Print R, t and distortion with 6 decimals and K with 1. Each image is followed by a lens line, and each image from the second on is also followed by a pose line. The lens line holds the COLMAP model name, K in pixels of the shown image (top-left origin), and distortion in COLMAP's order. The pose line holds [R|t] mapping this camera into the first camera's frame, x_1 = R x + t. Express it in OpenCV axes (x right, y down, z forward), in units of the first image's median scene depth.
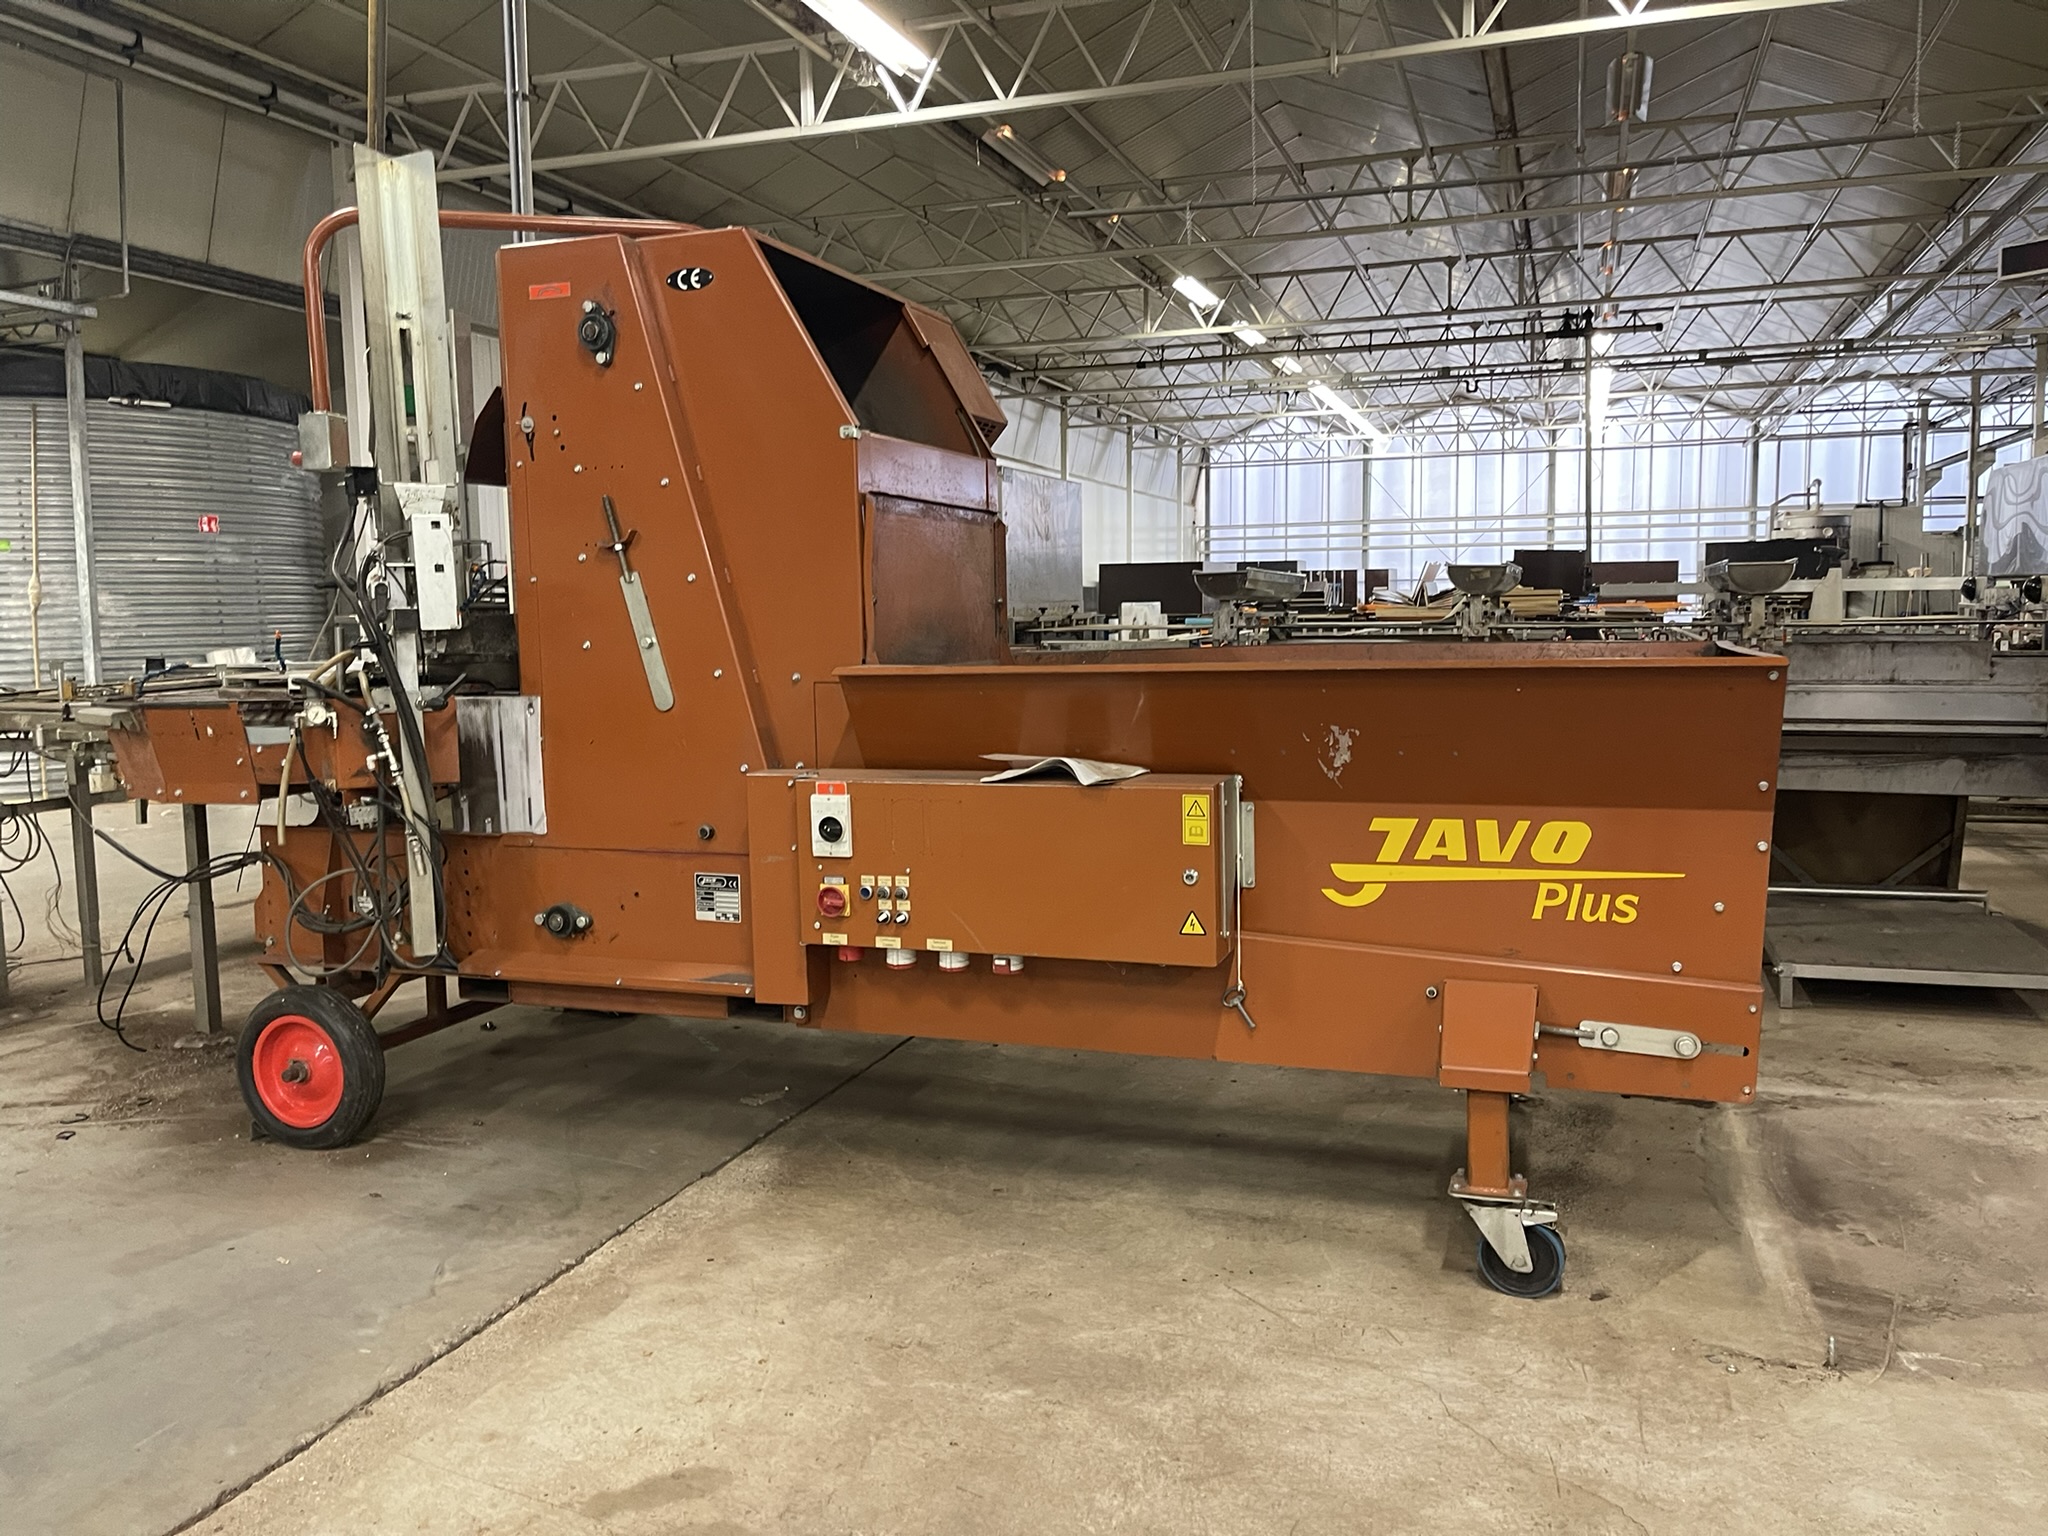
lens RADIAL K [[1562.6, 0, 993.3], [0, 1562.6, 762.1], [0, 0, 1]] dist [0.006307, -0.000410]
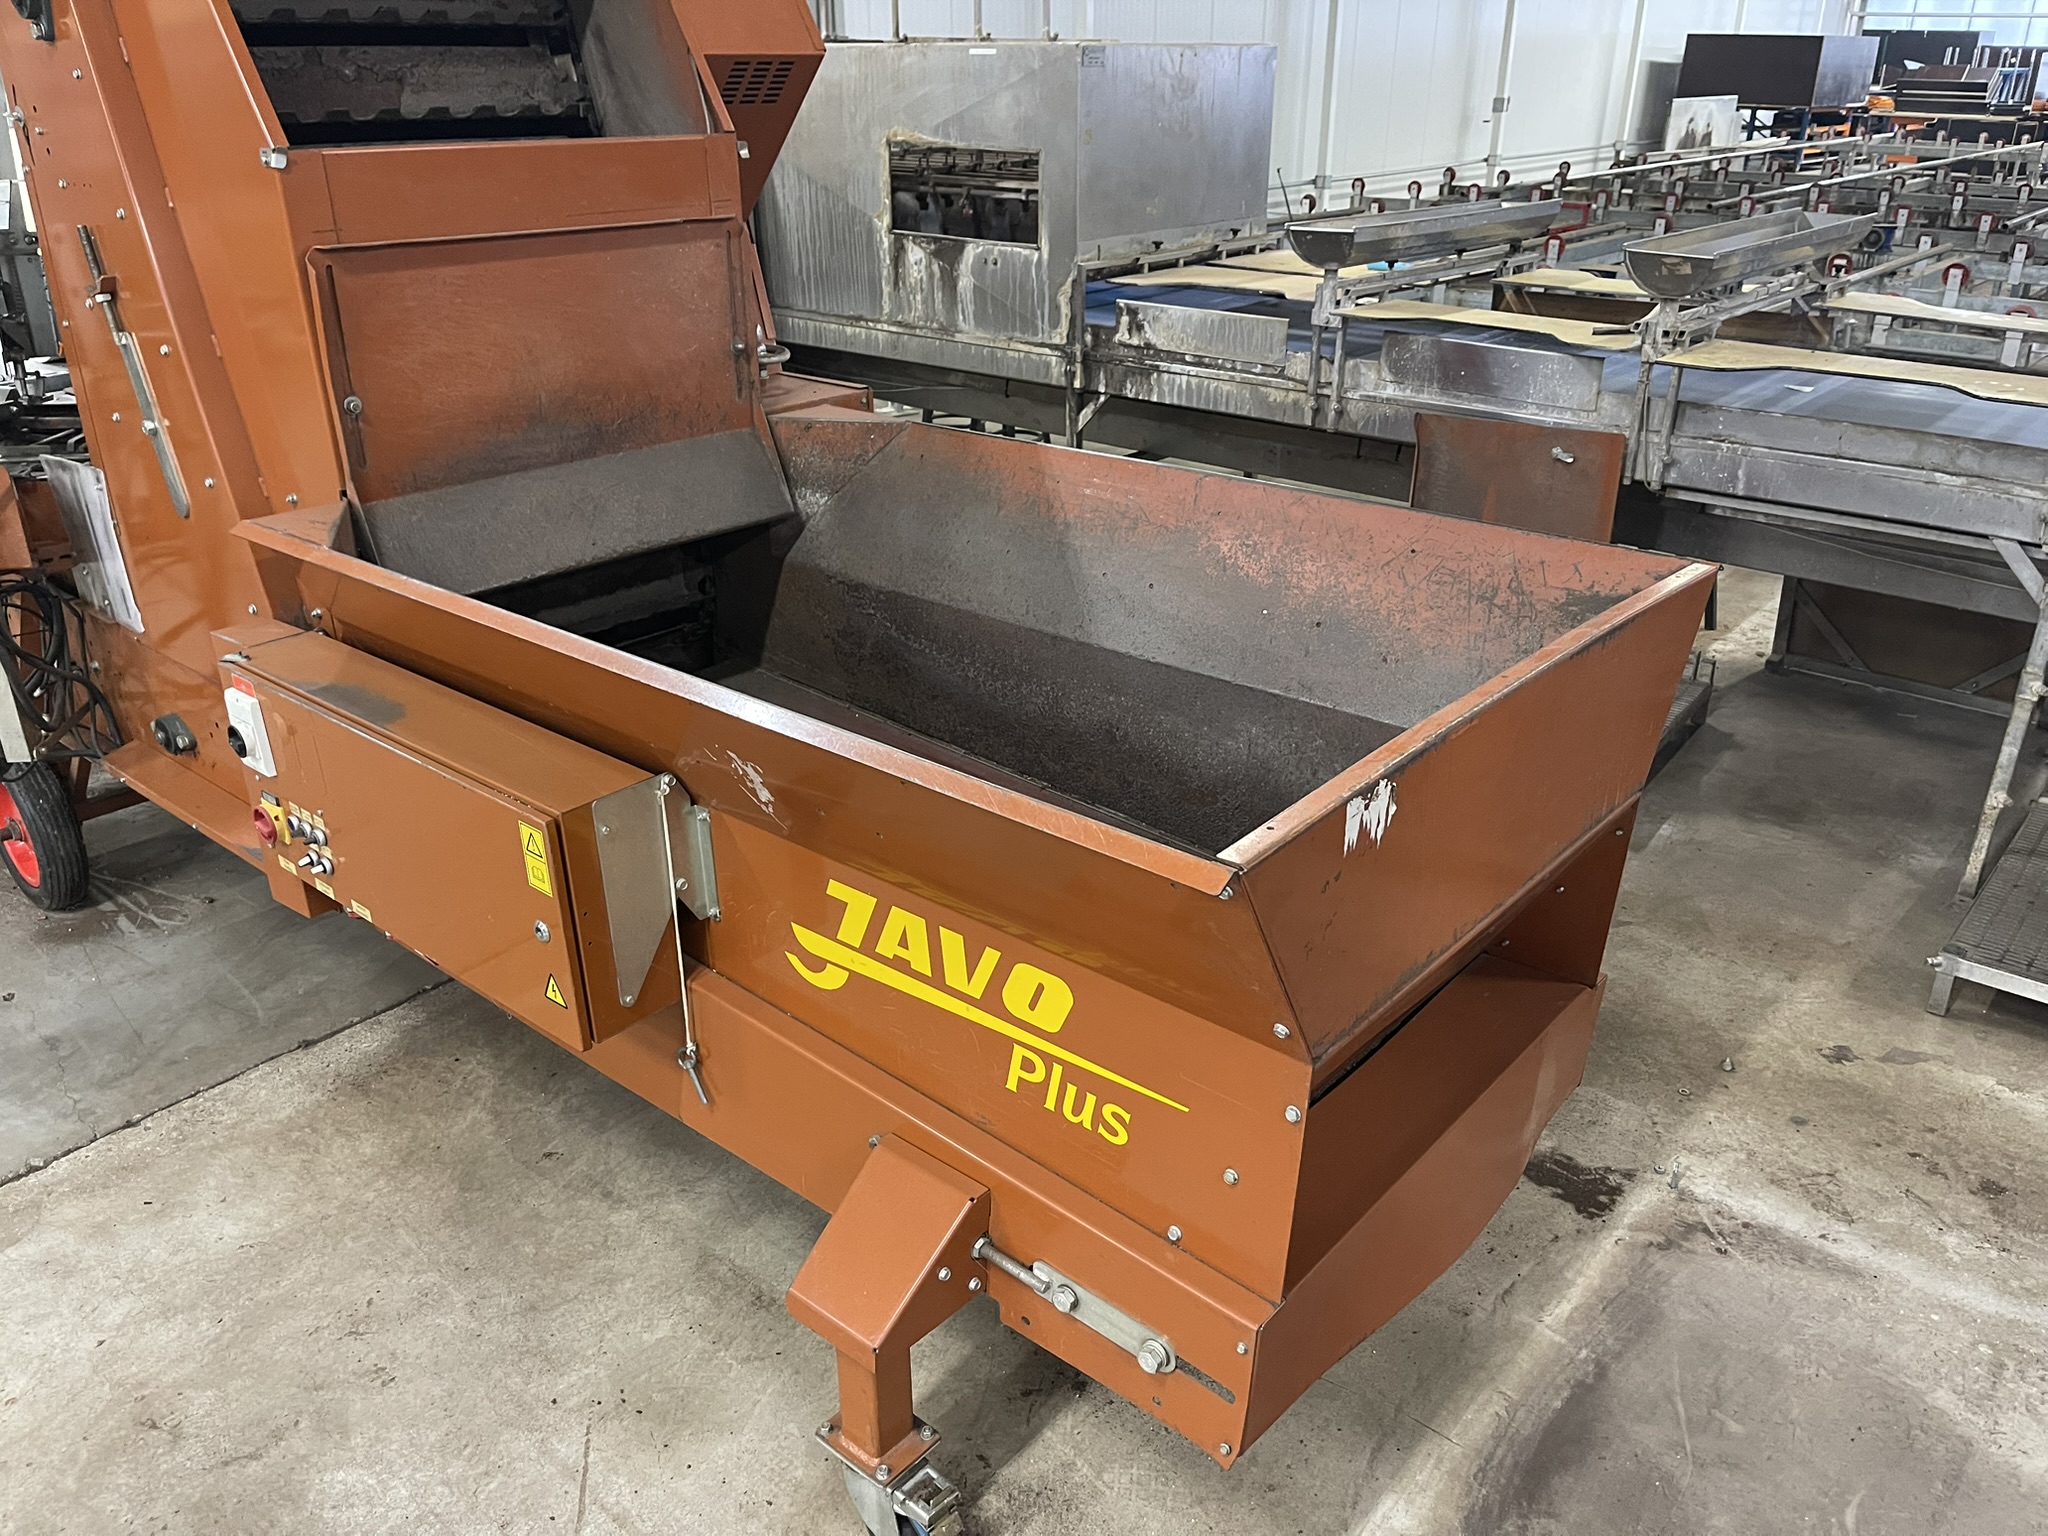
lens RADIAL K [[1543.4, 0, 1044.3], [0, 1543.4, 780.7], [0, 0, 1]] dist [0.063726, -0.093588]
pose [[0.939523, 0.162094, -0.301699, 0.509334], [-0.051054, 0.937351, 0.344624, -0.226066], [0.338660, -0.308379, 0.888939, 0.466491]]
